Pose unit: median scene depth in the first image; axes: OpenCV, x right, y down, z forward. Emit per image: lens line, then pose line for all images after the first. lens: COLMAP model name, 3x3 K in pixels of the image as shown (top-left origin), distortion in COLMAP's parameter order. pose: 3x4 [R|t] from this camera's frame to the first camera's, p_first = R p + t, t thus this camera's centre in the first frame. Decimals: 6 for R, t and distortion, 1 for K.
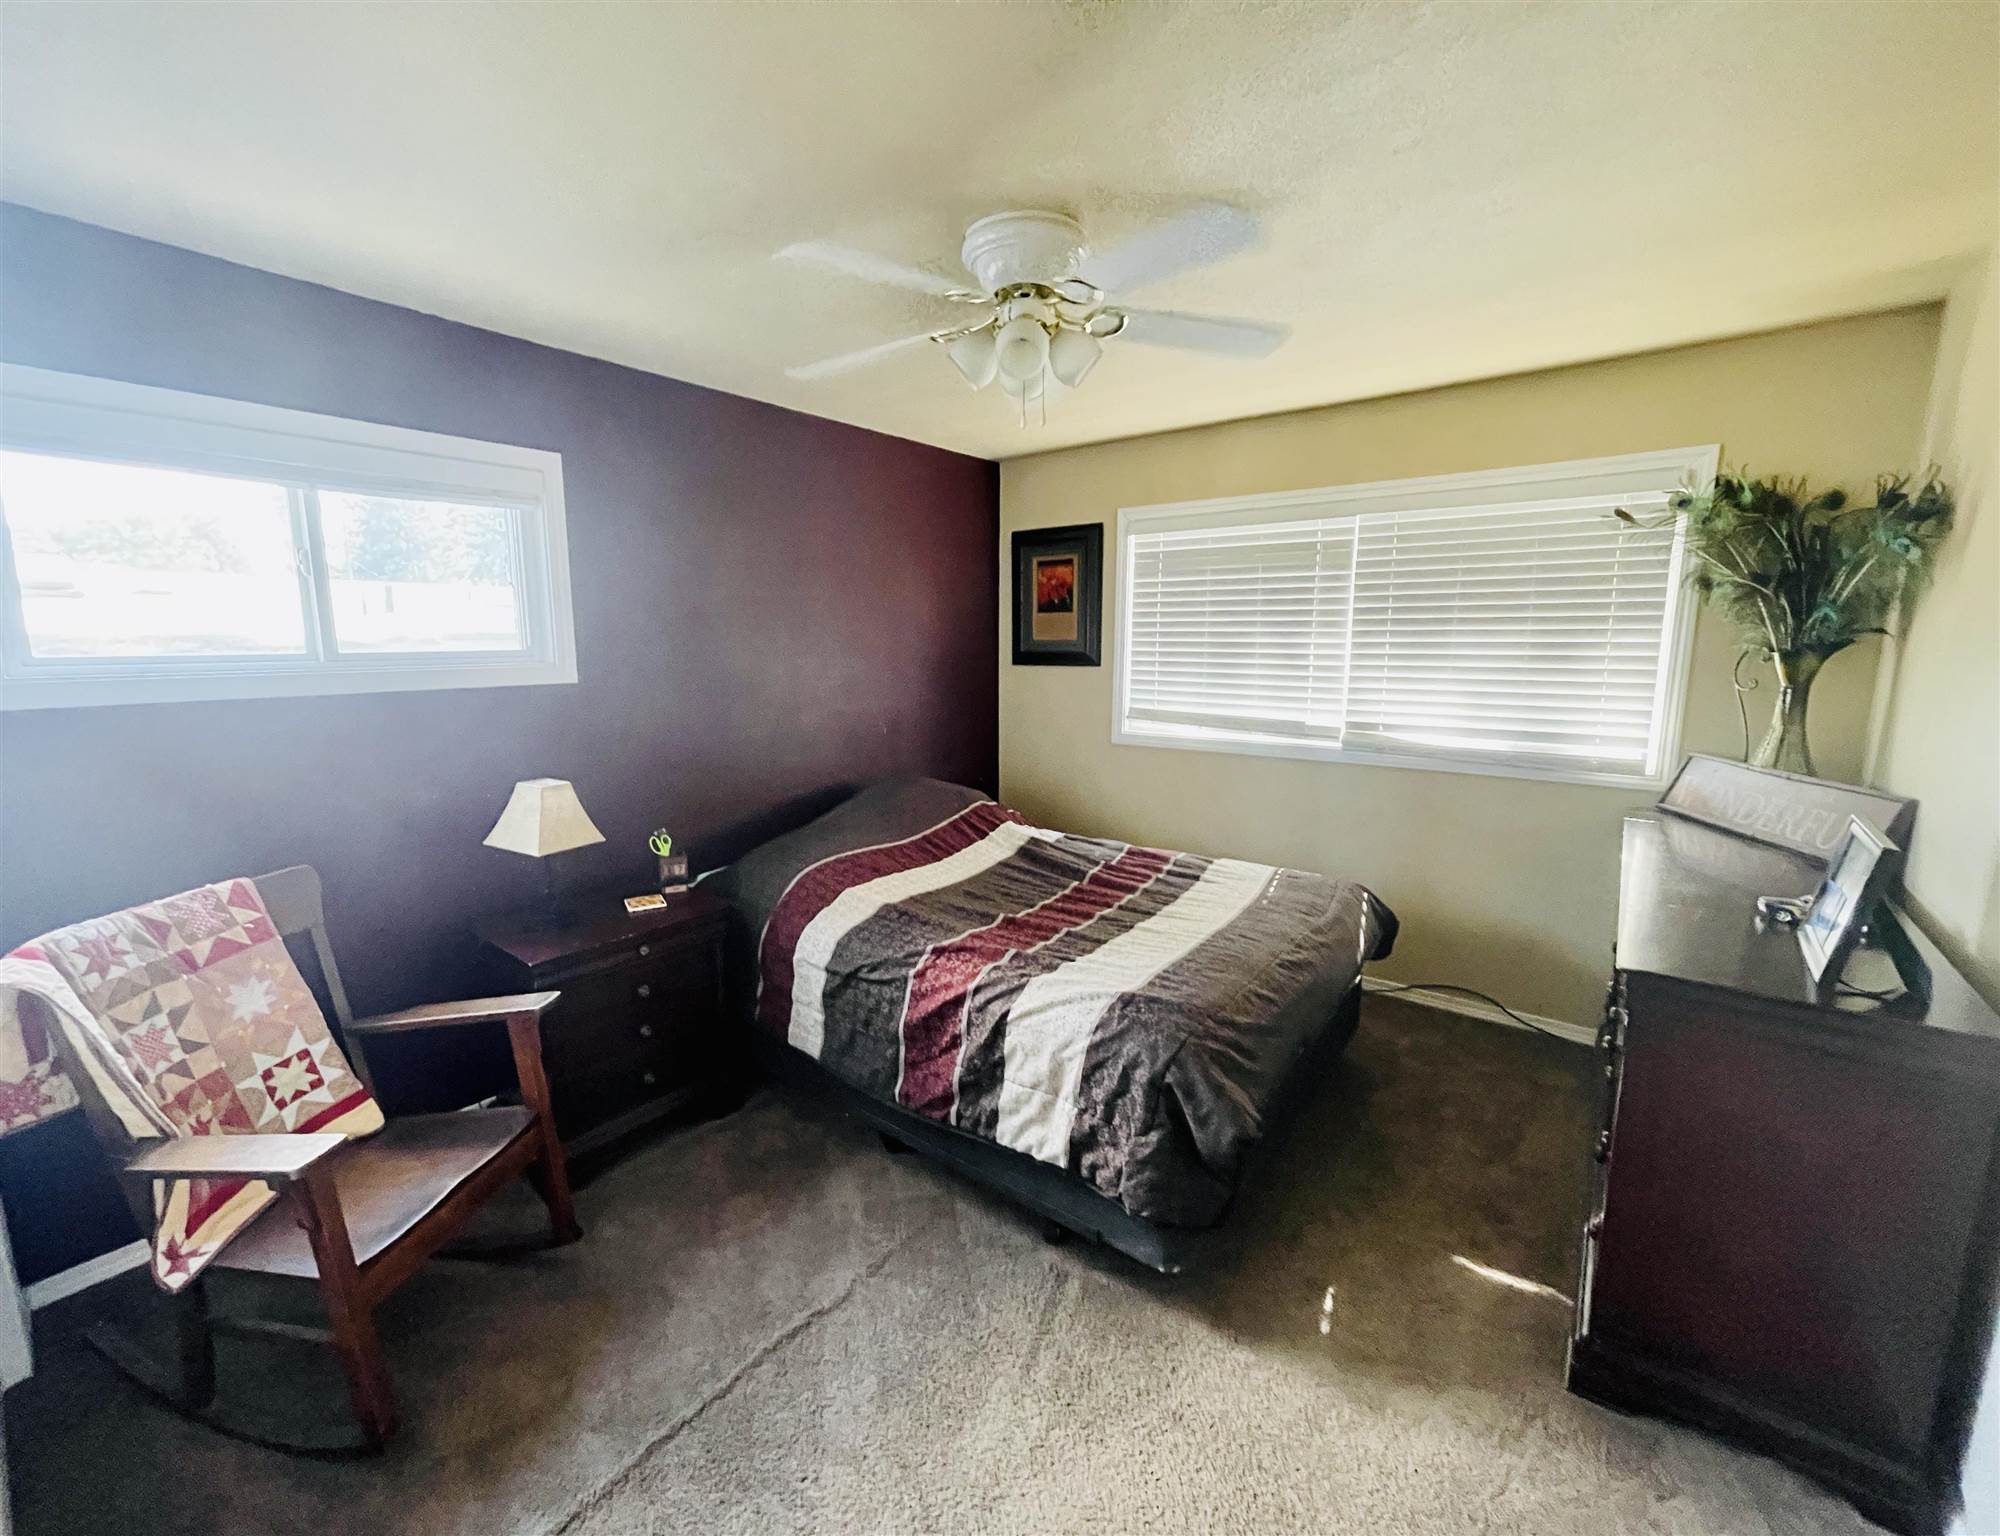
lens RADIAL K [[830.5, 0, 963.8], [0, 830.5, 758.8], [0, 0, 1]] dist [0.003033, 0.000159]
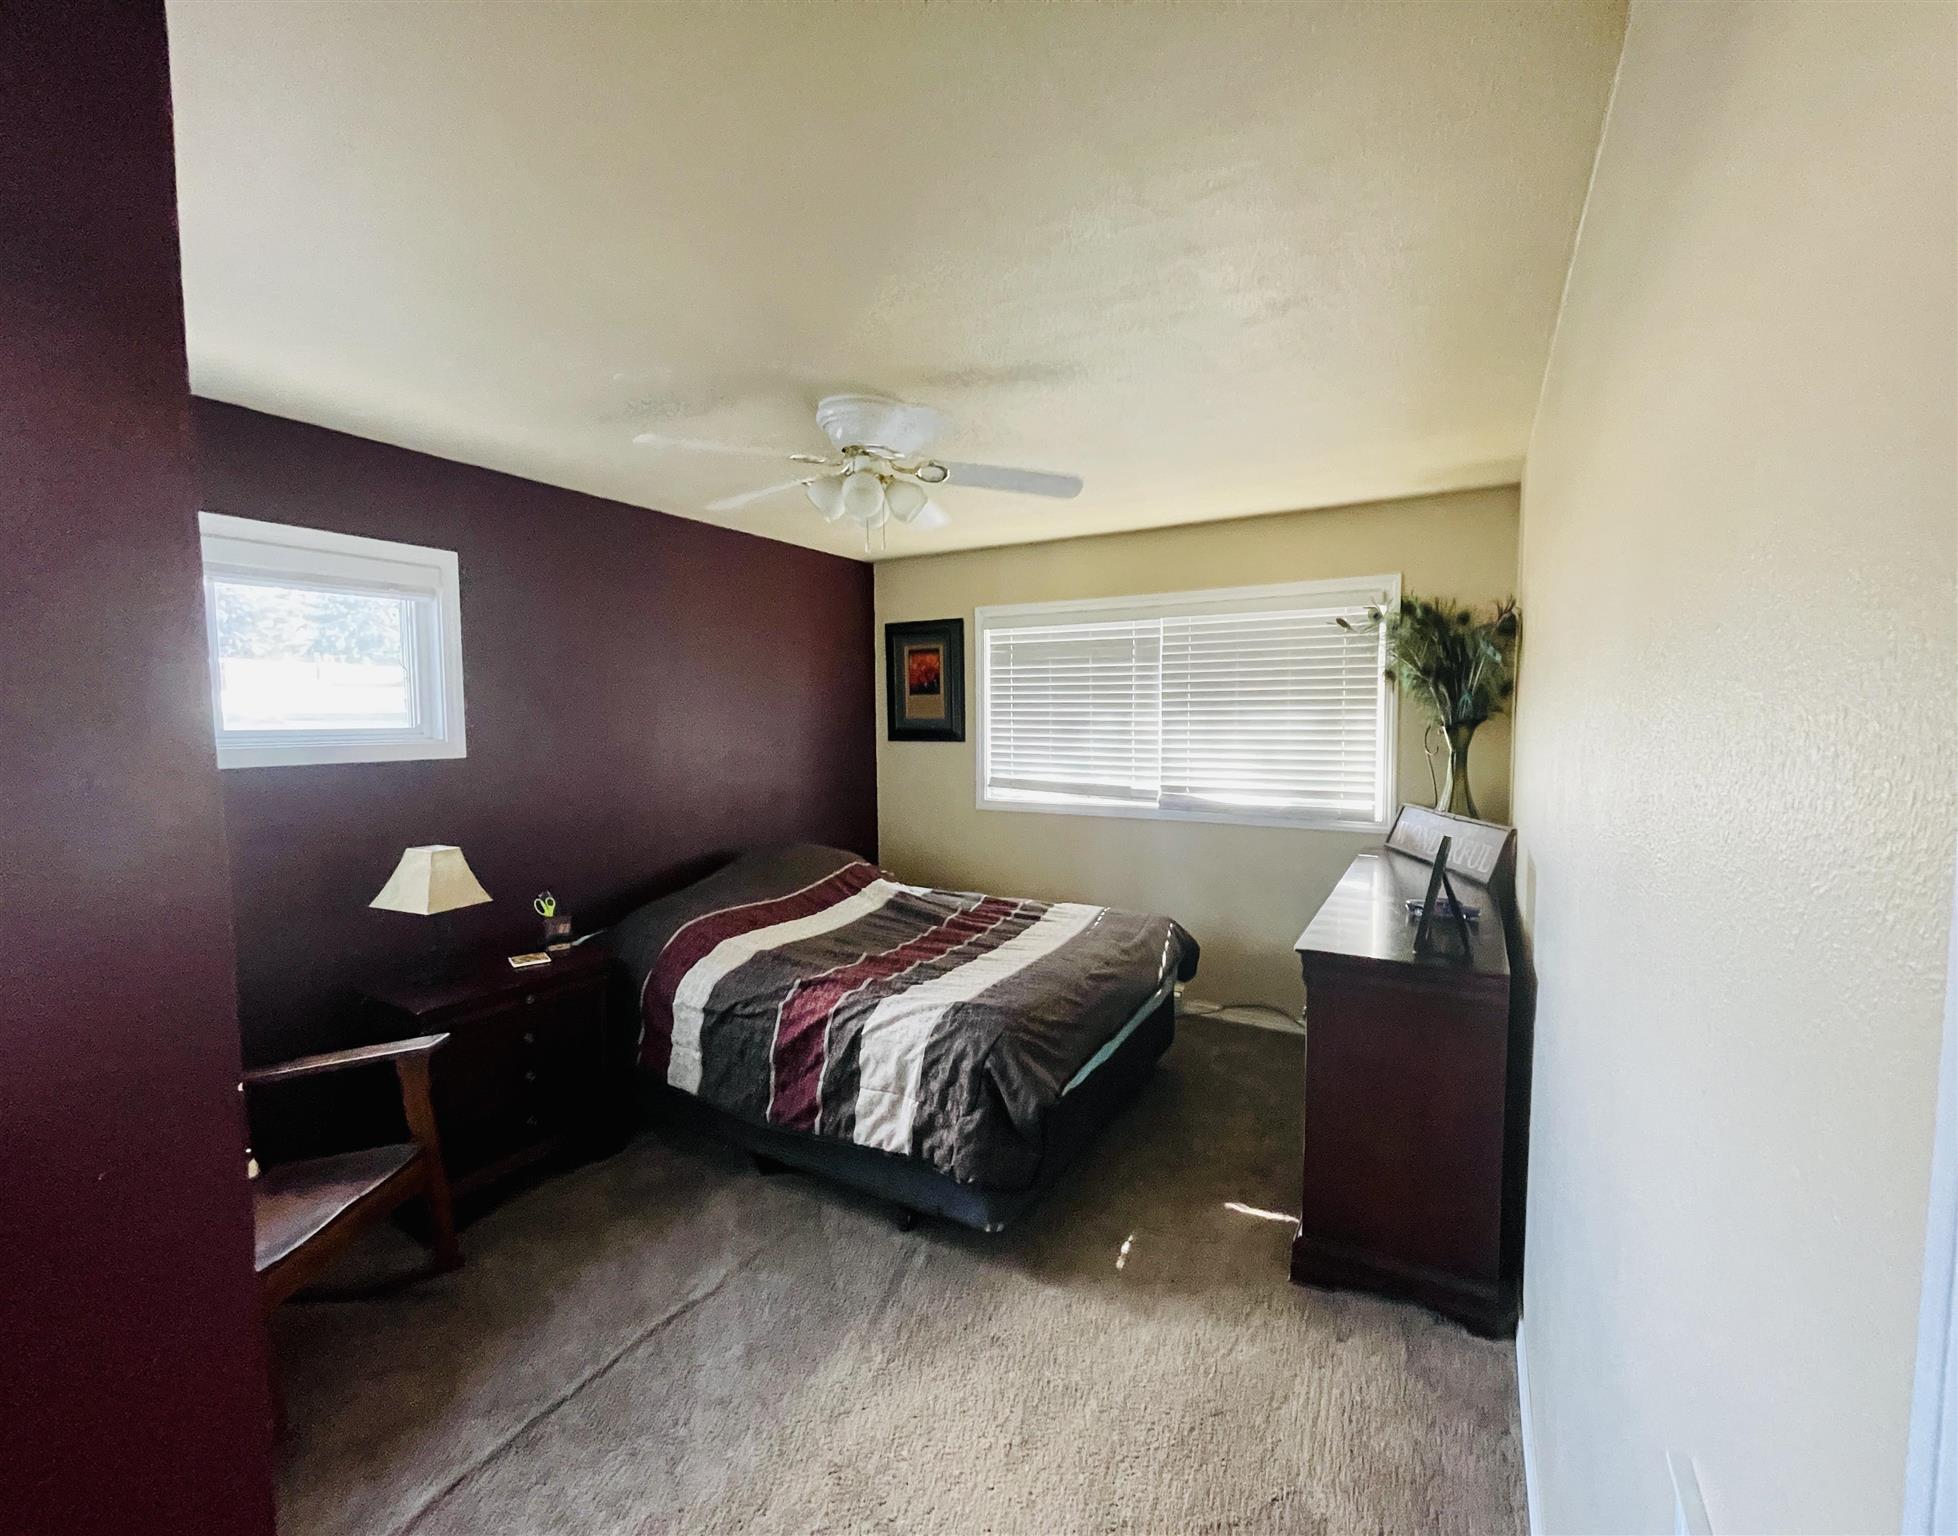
lens RADIAL K [[824.4, 0, 1015.5], [0, 824.4, 760.0], [0, 0, 1]] dist [-0.001840, -0.000820]
pose [[0.983599, -0.010743, 0.180049, 0.048315], [0.027476, 0.995499, -0.090705, 0.029122], [-0.178264, 0.094164, 0.979467, -0.185112]]
